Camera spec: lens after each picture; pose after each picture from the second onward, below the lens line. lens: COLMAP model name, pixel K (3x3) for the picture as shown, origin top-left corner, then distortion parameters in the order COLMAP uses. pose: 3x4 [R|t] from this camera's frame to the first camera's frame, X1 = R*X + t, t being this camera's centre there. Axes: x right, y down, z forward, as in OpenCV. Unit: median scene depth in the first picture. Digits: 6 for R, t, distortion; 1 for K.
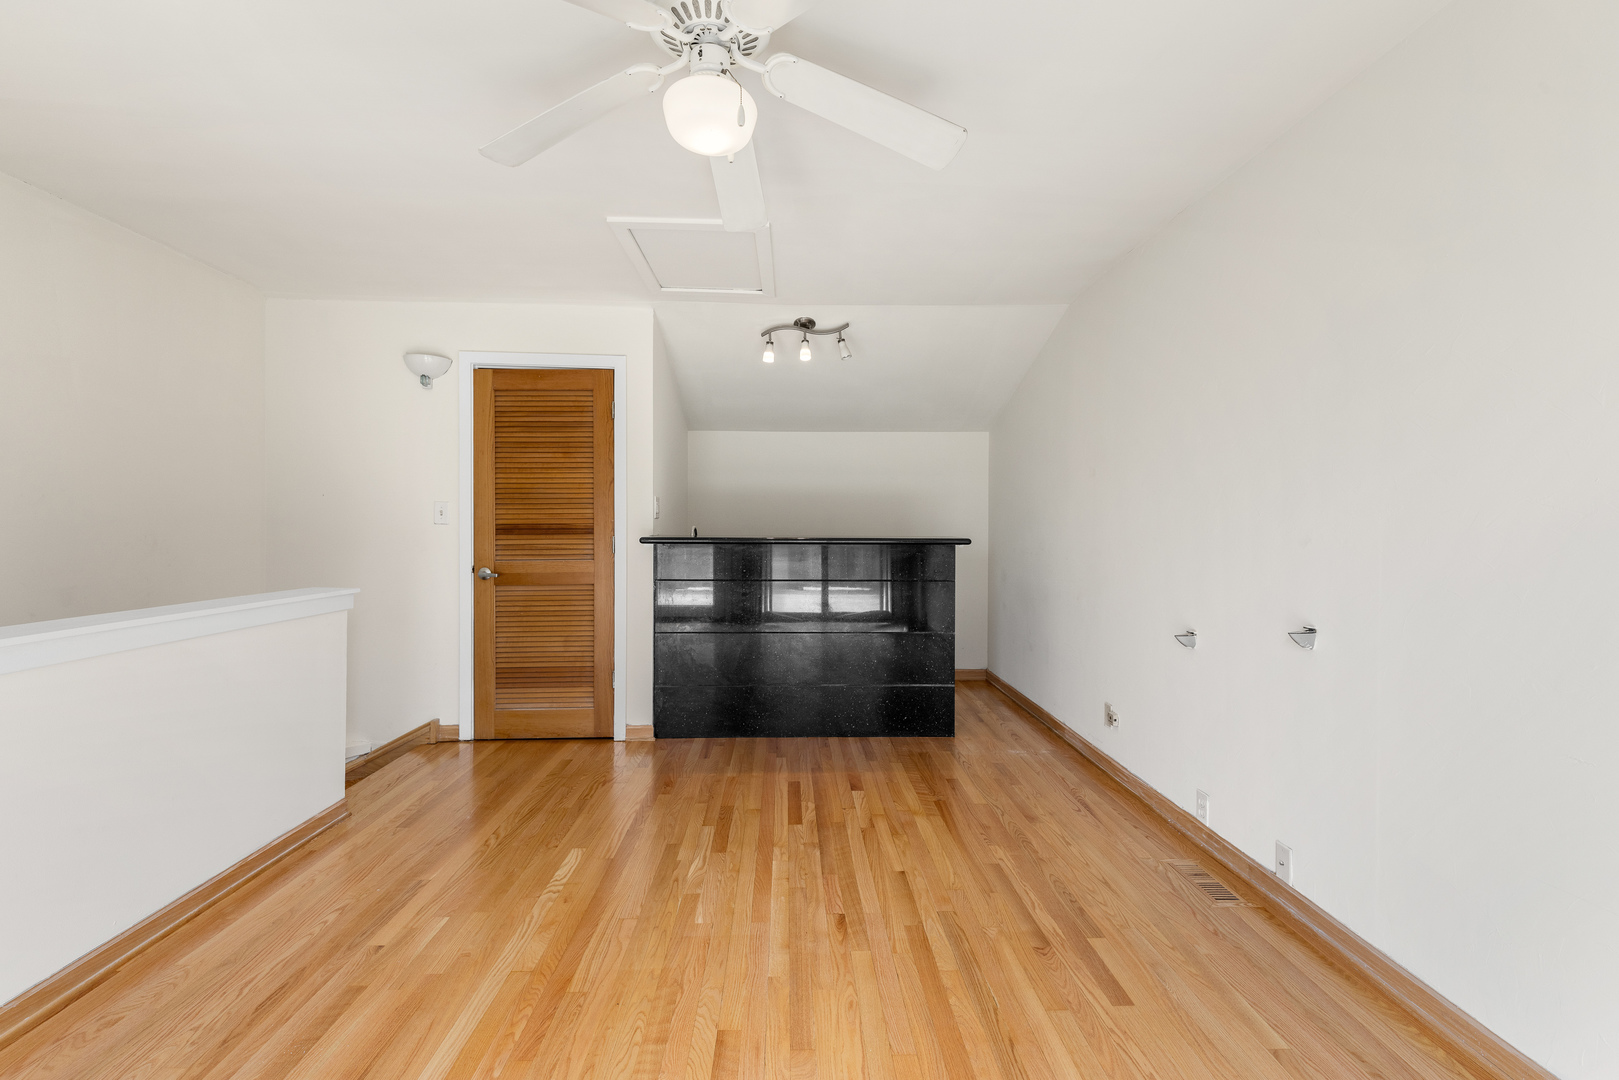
lens RADIAL K [[700.9, 0, 806.4], [0, 700.9, 550.3], [0, 0, 1]] dist [0.012245, -0.010064]
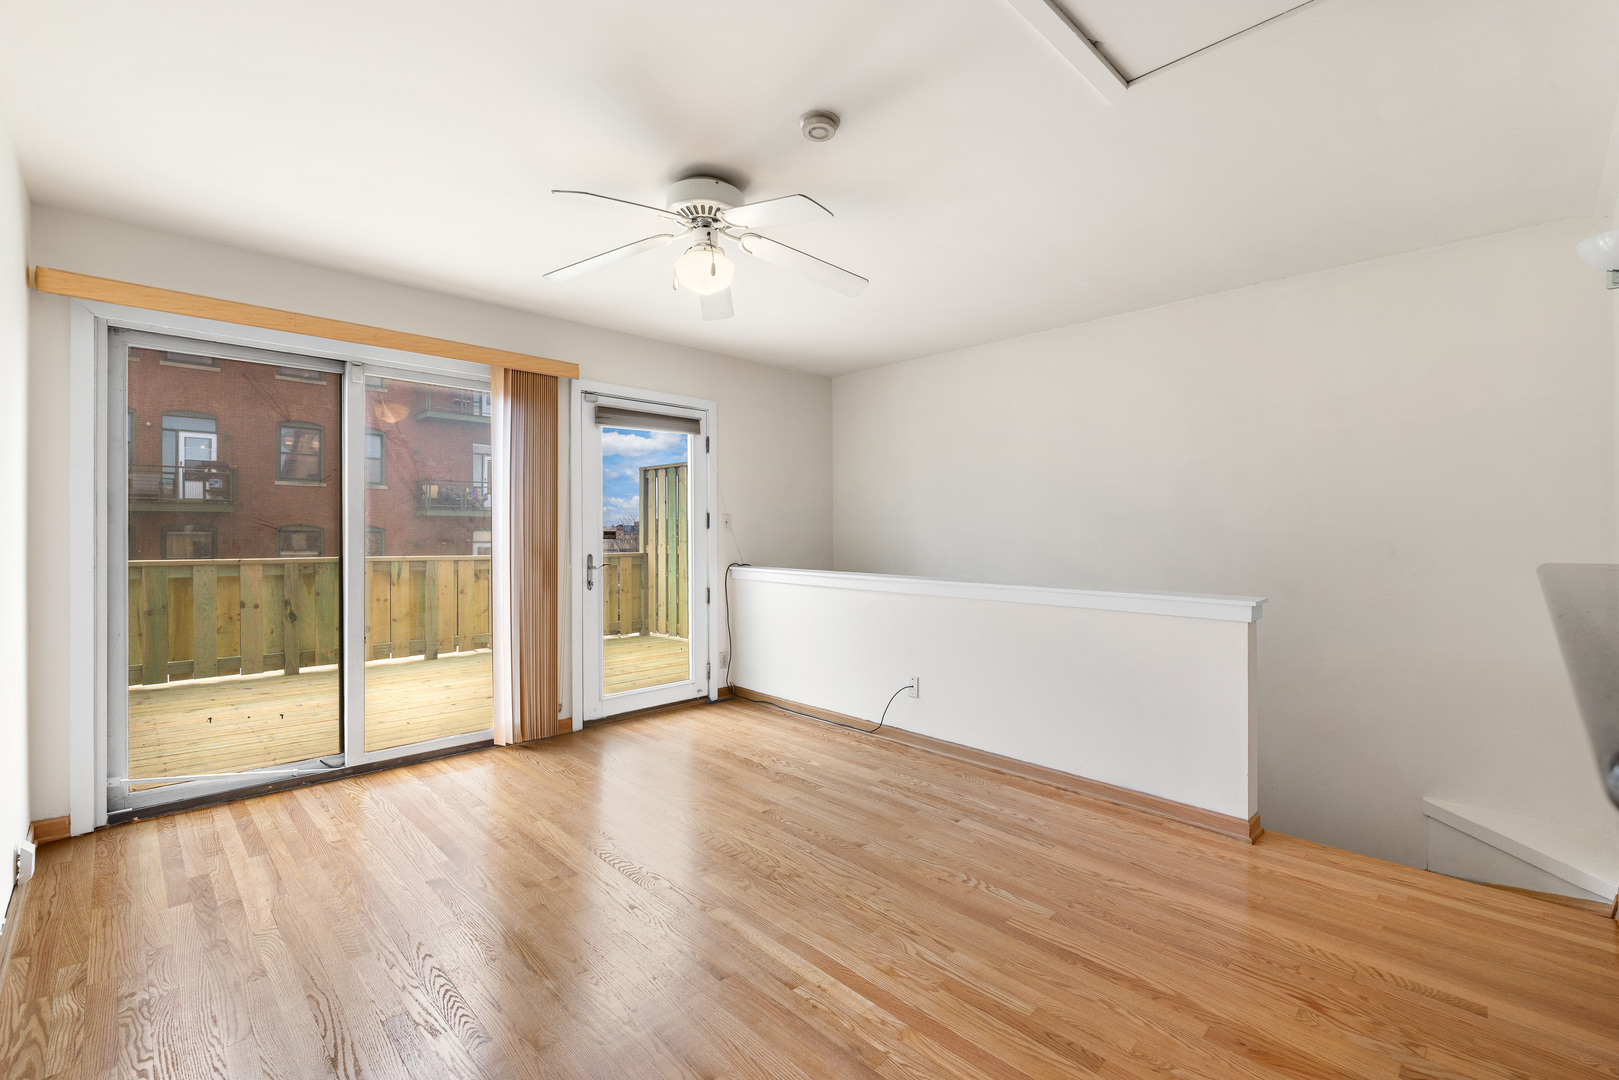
lens RADIAL K [[709.1, 0, 819.4], [0, 709.1, 535.3], [0, 0, 1]] dist [0.003642, -0.000468]
pose [[-0.726529, -0.000284, -0.687136, 0.478868], [-0.029408, 0.999097, 0.030681, -0.053907], [0.686506, 0.042498, -0.725881, 1.430811]]
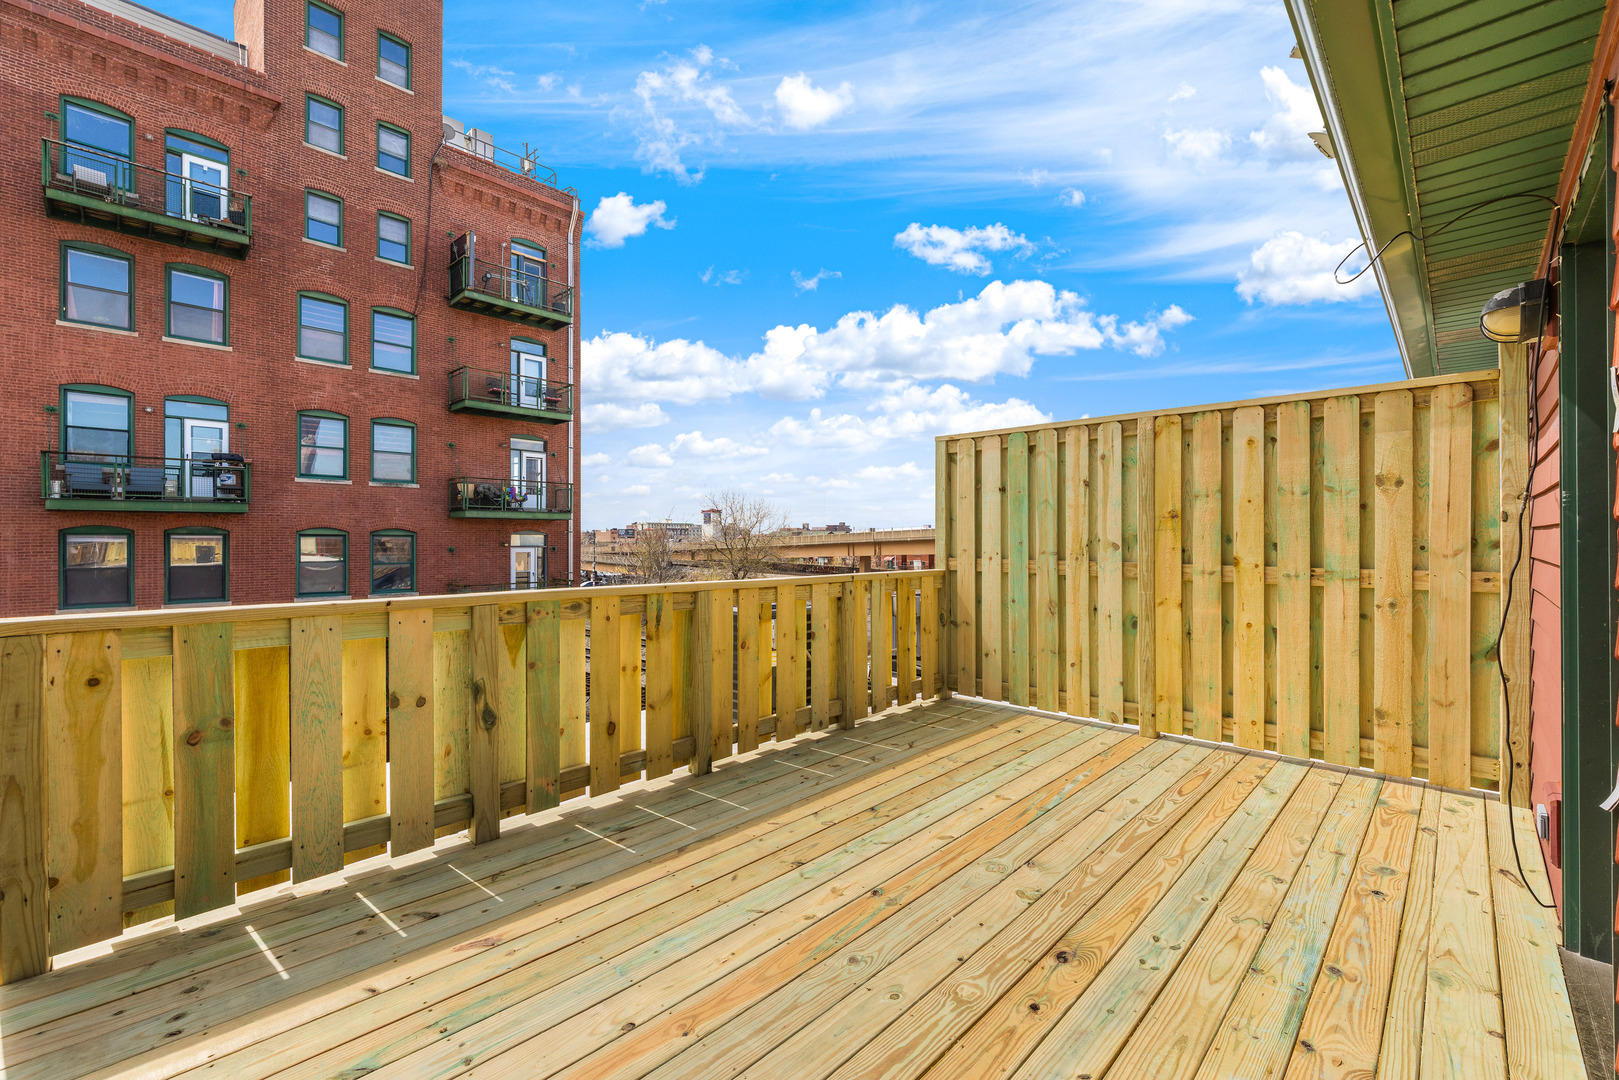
lens RADIAL K [[679.9, 0, 809.5], [0, 679.9, 540.0], [0, 0, 1]] dist [0.012943, -0.008860]
pose [[-0.715245, 0.000418, -0.698874, 0.512448], [-0.030459, 0.999031, 0.031769, 0.009324], [0.698210, 0.044010, -0.714539, -0.262553]]
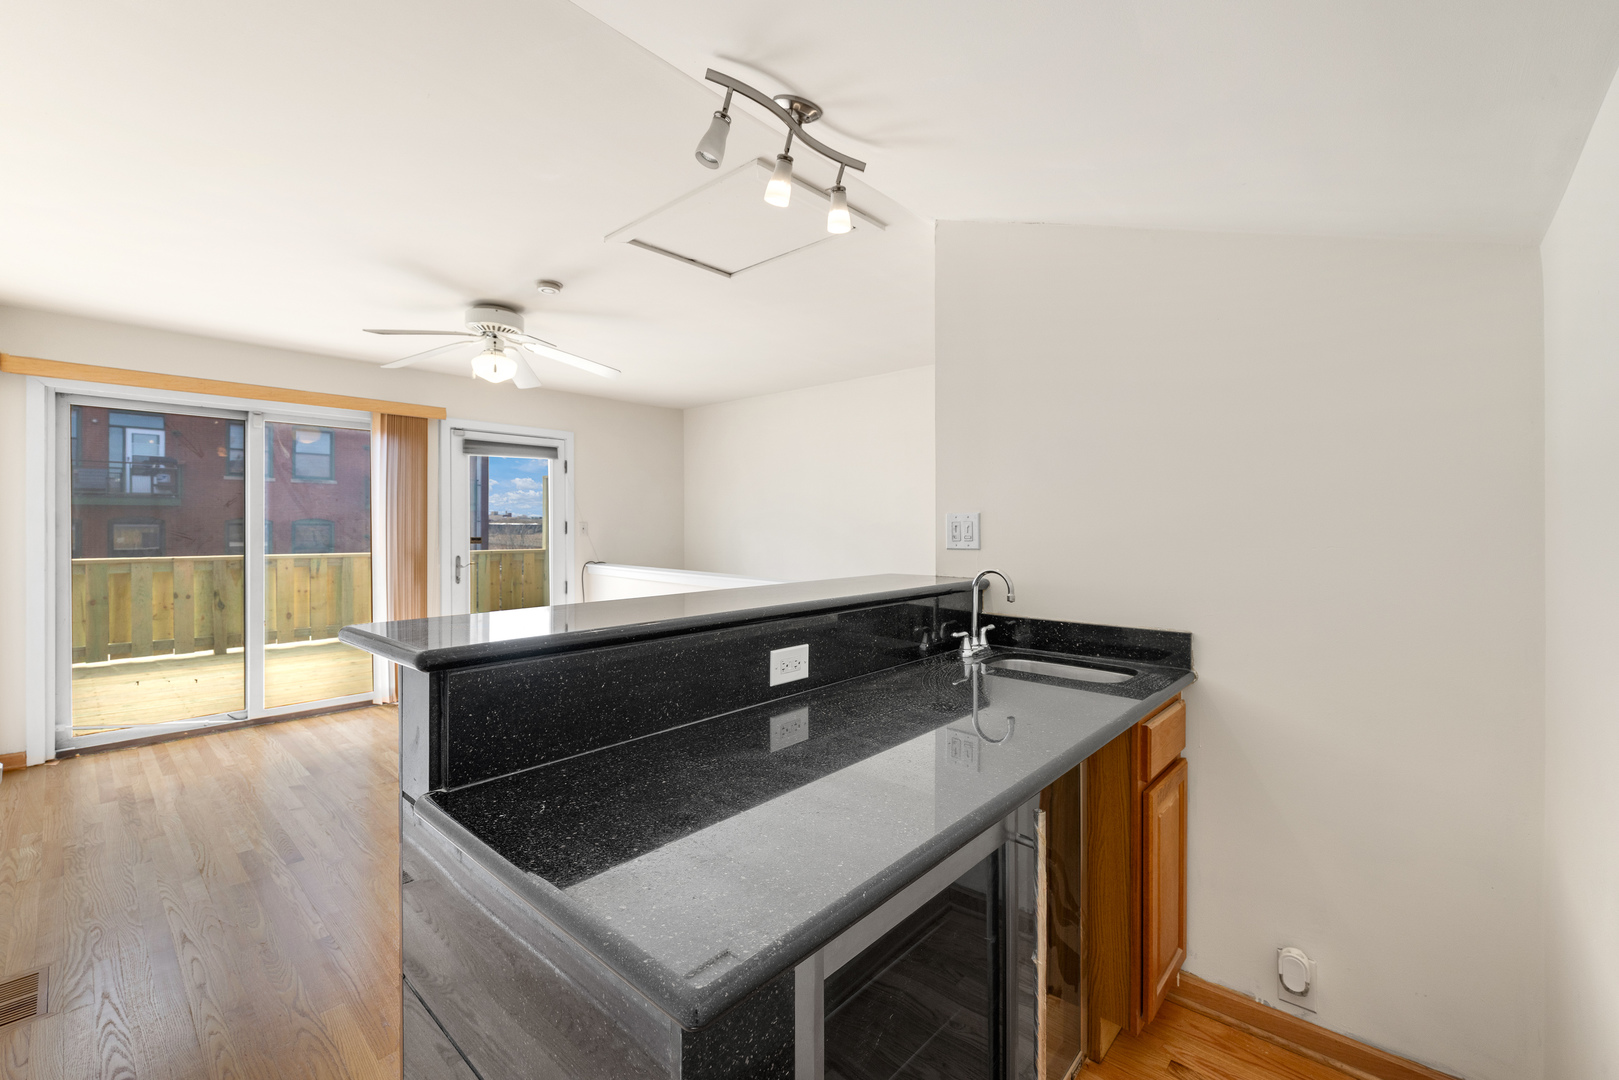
lens RADIAL K [[677.8, 0, 822.7], [0, 677.8, 528.4], [0, 0, 1]] dist [0.001084, 0.000537]
pose [[-0.682372, 0.000549, -0.731005, 0.465616], [-0.034515, 0.998860, 0.032969, -0.128805], [0.730190, 0.047728, -0.681575, 2.029689]]
